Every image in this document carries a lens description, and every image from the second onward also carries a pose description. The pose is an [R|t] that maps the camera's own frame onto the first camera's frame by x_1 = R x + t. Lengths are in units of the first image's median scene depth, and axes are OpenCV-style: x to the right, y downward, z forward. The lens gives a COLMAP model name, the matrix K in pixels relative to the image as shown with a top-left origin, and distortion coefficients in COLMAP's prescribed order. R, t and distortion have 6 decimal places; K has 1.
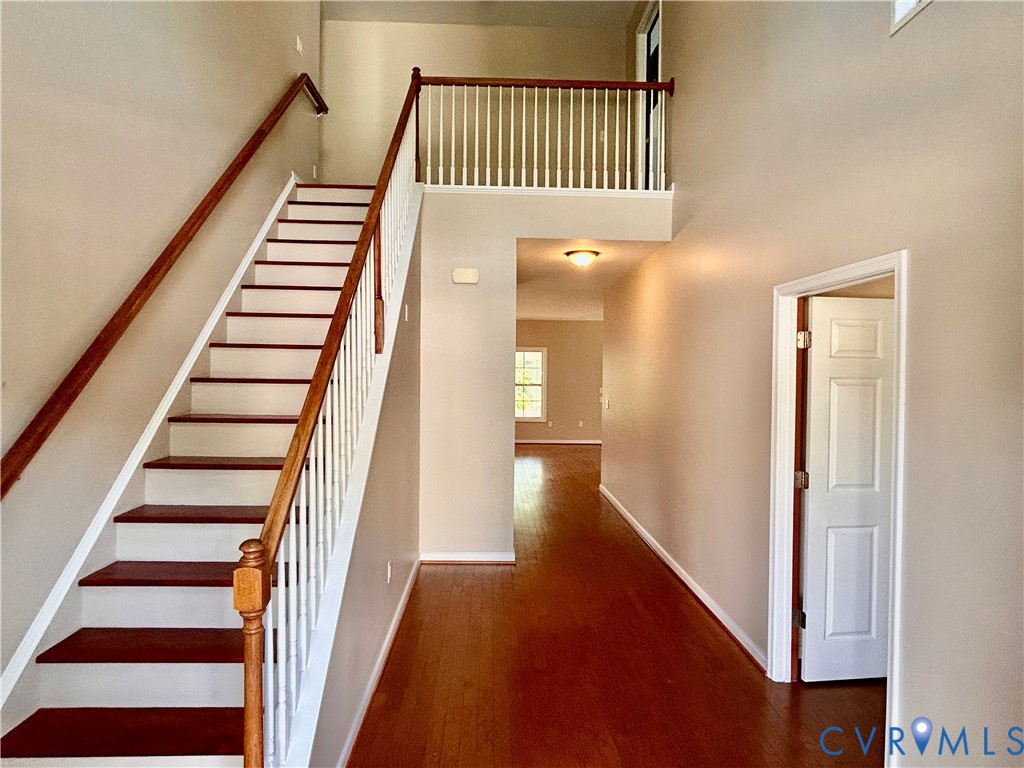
lens RADIAL K [[616.0, 0, 509.9], [0, 616.0, 378.9], [0, 0, 1]] dist [0.003049, -0.005450]
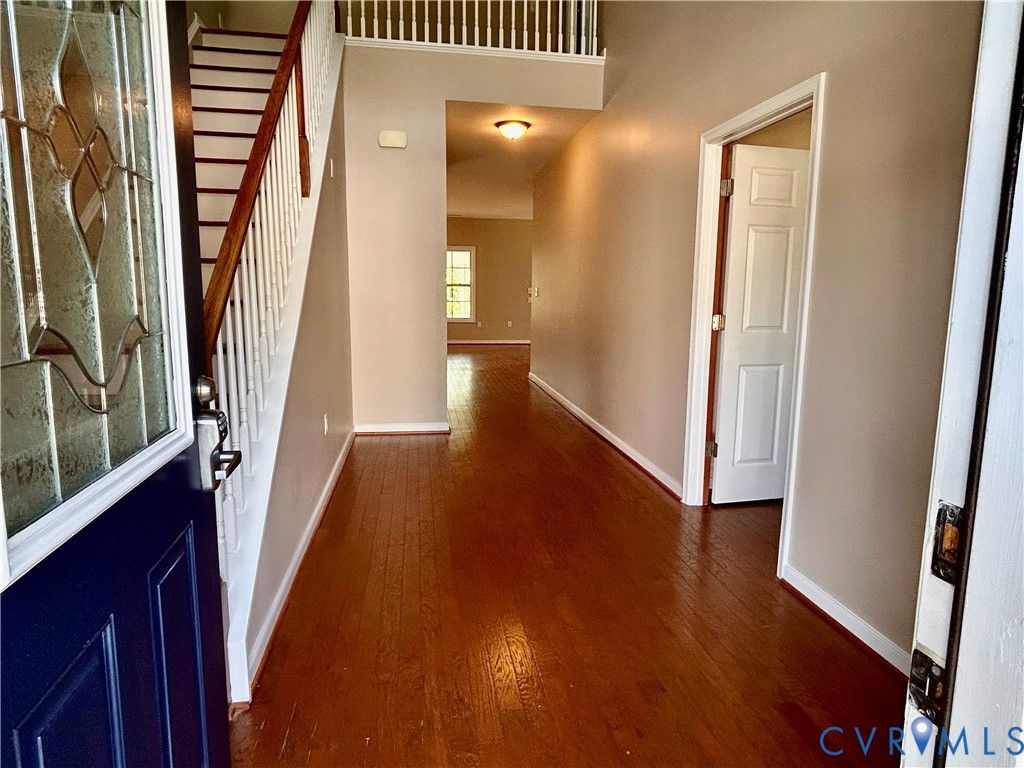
lens RADIAL K [[616.0, 0, 514.8], [0, 616.0, 375.0], [0, 0, 1]] dist [0.003049, -0.005450]
pose [[0.992186, -0.017911, 0.123477, -0.012621], [0.001960, 0.991758, 0.128114, 0.111471], [-0.124754, -0.126871, 0.984043, -0.021478]]
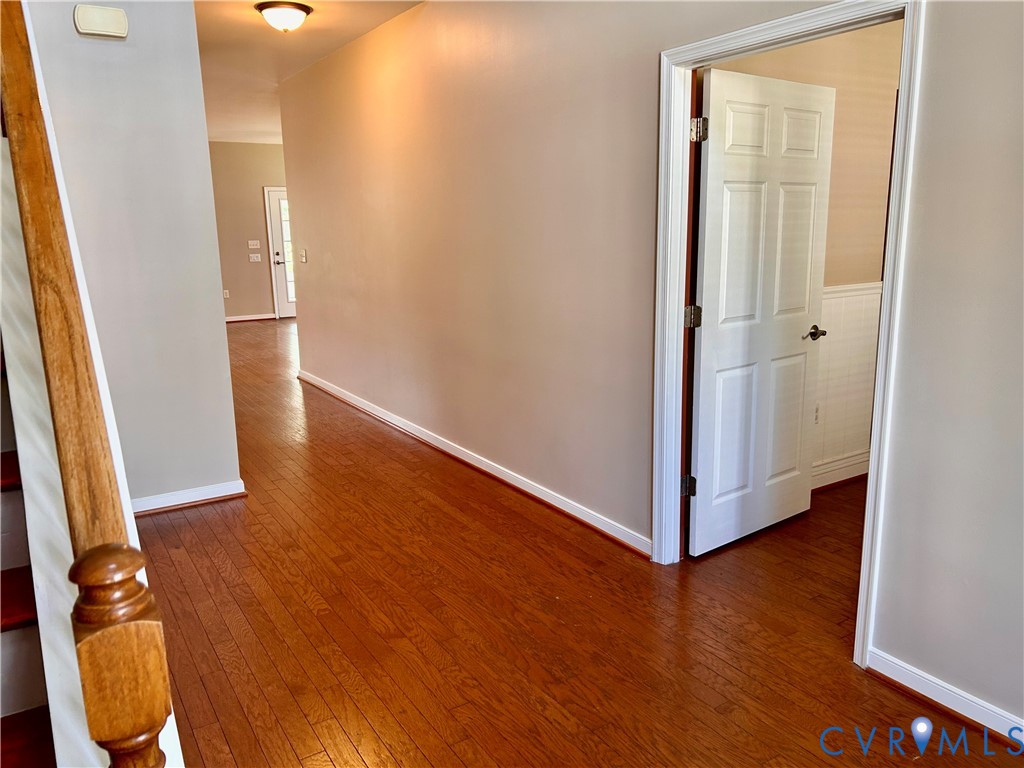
lens RADIAL K [[771.5, 0, 507.7], [0, 771.5, 381.7], [0, 0, 1]] dist [0.037631, -0.043424]
pose [[0.864467, -0.128996, 0.485856, -0.210217], [0.036343, 0.980023, 0.195535, 0.042161], [-0.501373, -0.151376, 0.851886, 0.253918]]
